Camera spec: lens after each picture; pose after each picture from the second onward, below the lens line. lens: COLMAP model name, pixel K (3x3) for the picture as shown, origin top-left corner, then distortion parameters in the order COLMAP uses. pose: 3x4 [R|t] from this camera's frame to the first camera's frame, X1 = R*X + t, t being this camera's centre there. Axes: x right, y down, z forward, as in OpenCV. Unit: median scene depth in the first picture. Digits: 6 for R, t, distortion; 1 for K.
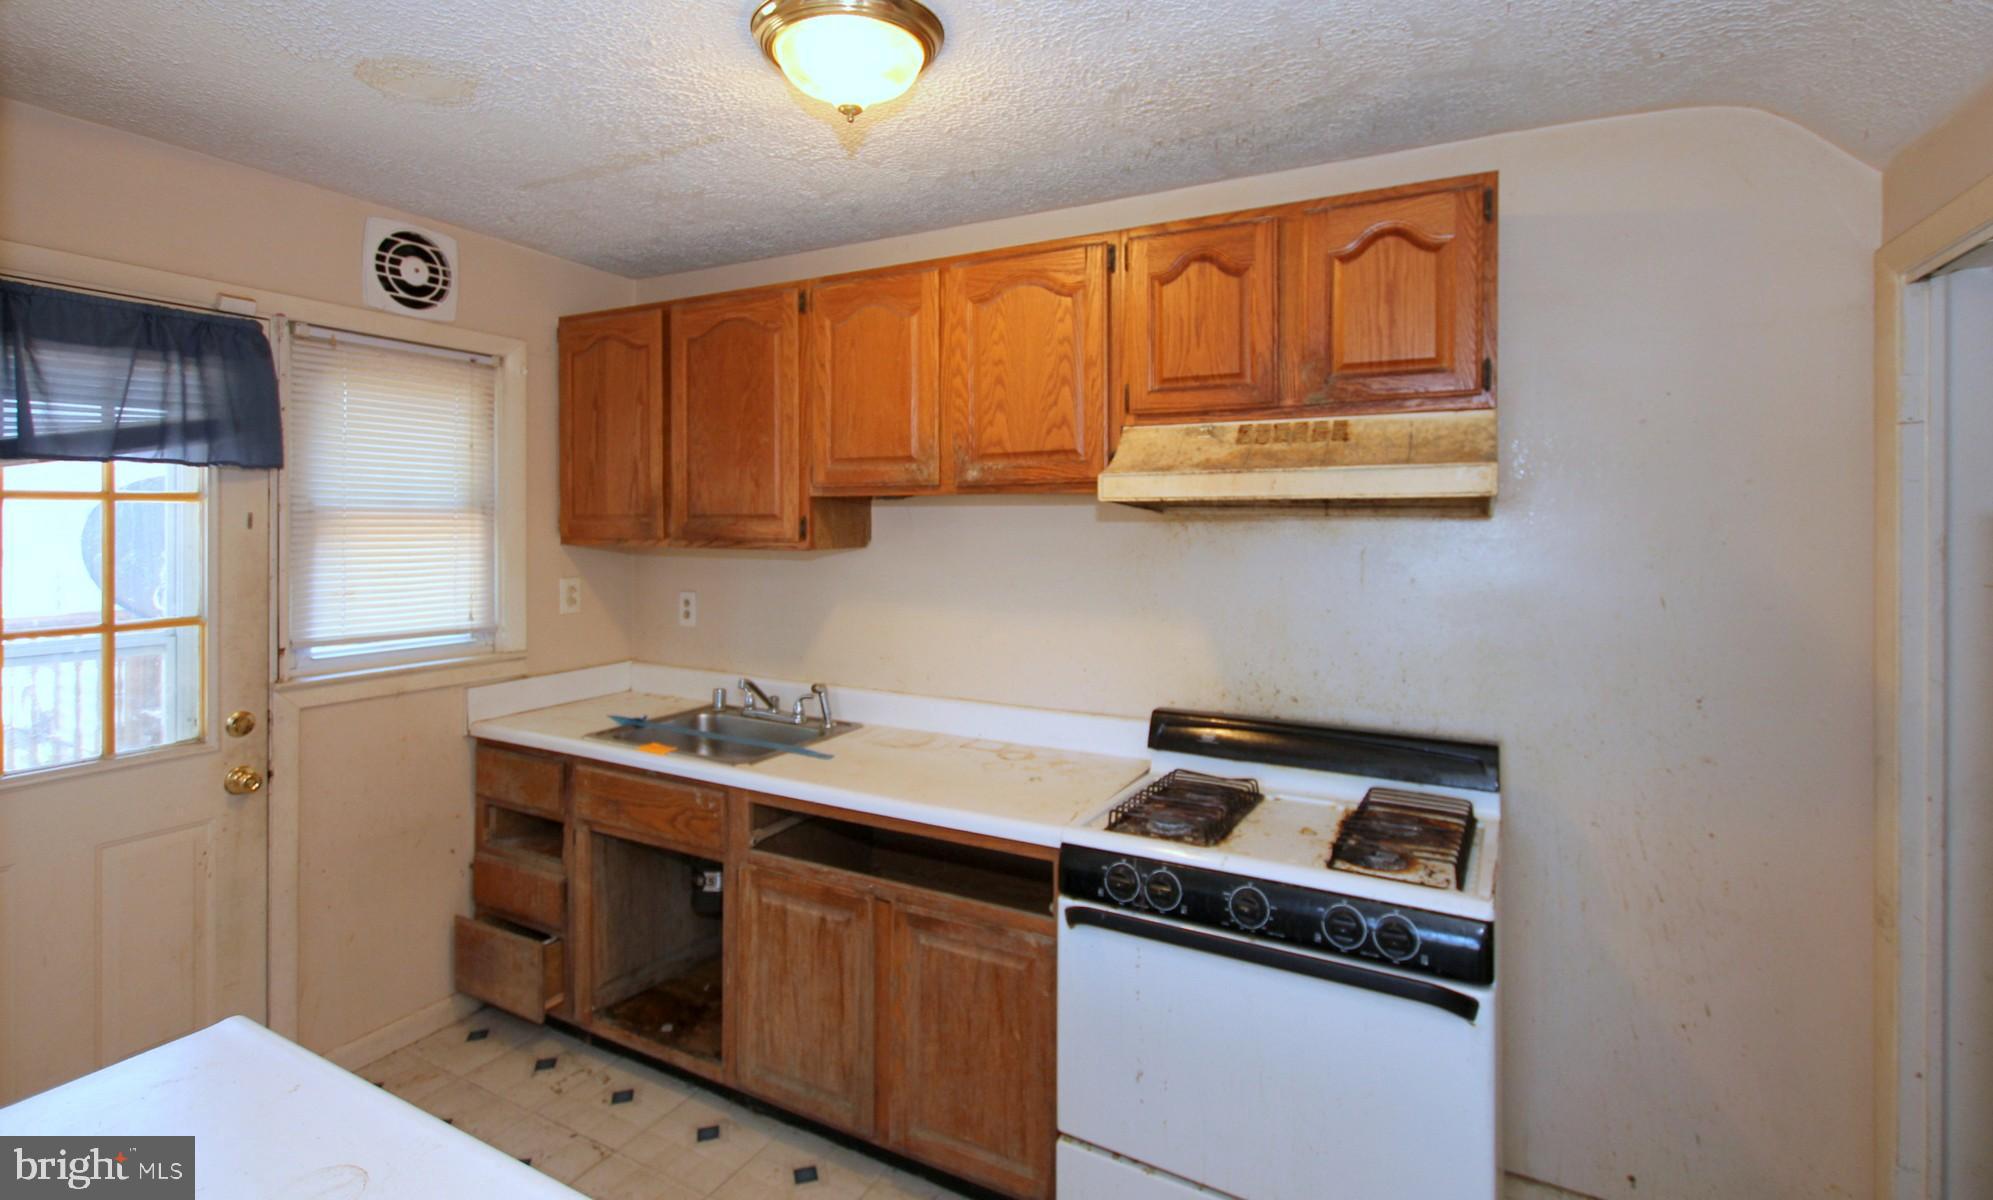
lens RADIAL K [[918.0, 0, 985.8], [0, 918.0, 539.6], [0, 0, 1]] dist [0.000344, 0.000001]
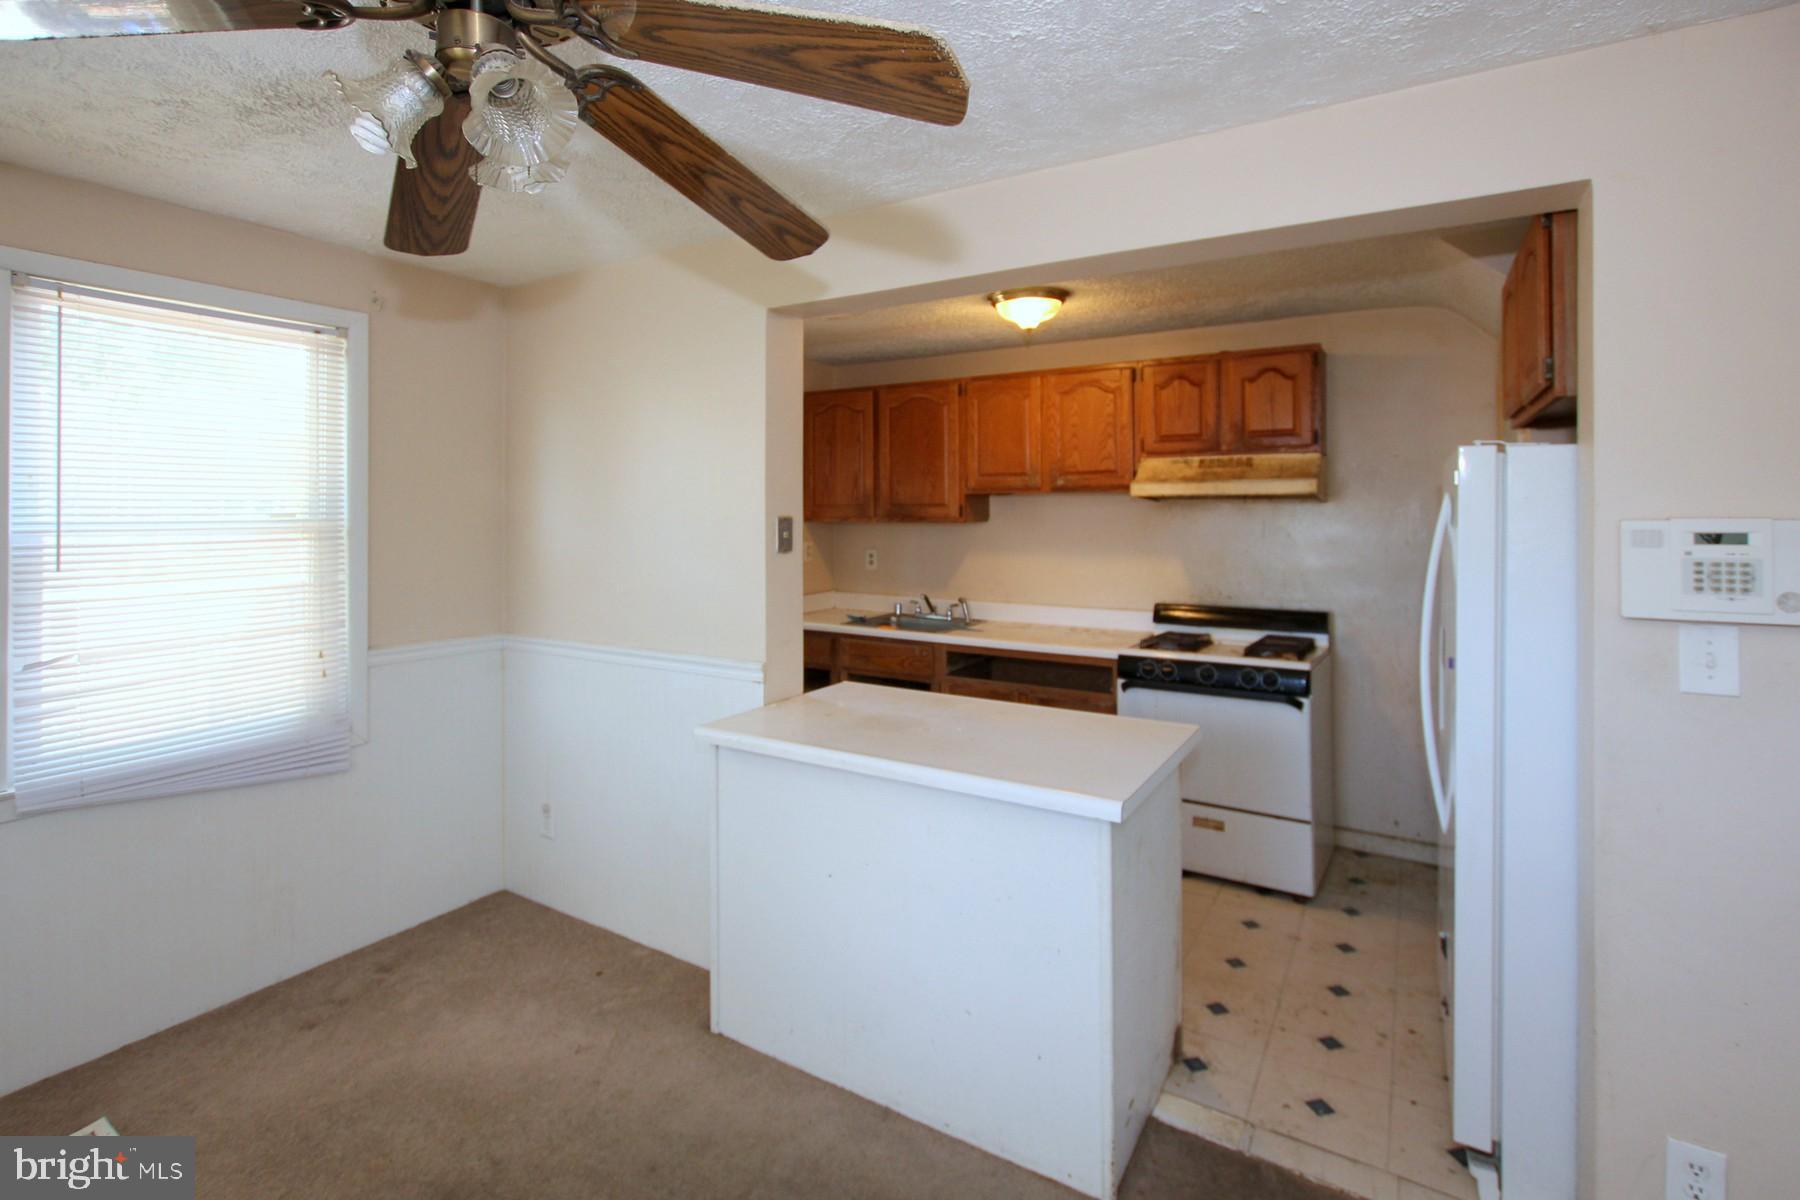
lens RADIAL K [[863.0, 0, 906.2], [0, 863.0, 511.5], [0, 0, 1]] dist [0.001890, 0.000699]
pose [[0.998613, -0.005680, -0.052349, -0.257023], [0.004741, 0.999826, -0.018044, 0.022976], [0.052442, 0.017771, 0.998466, -0.883648]]
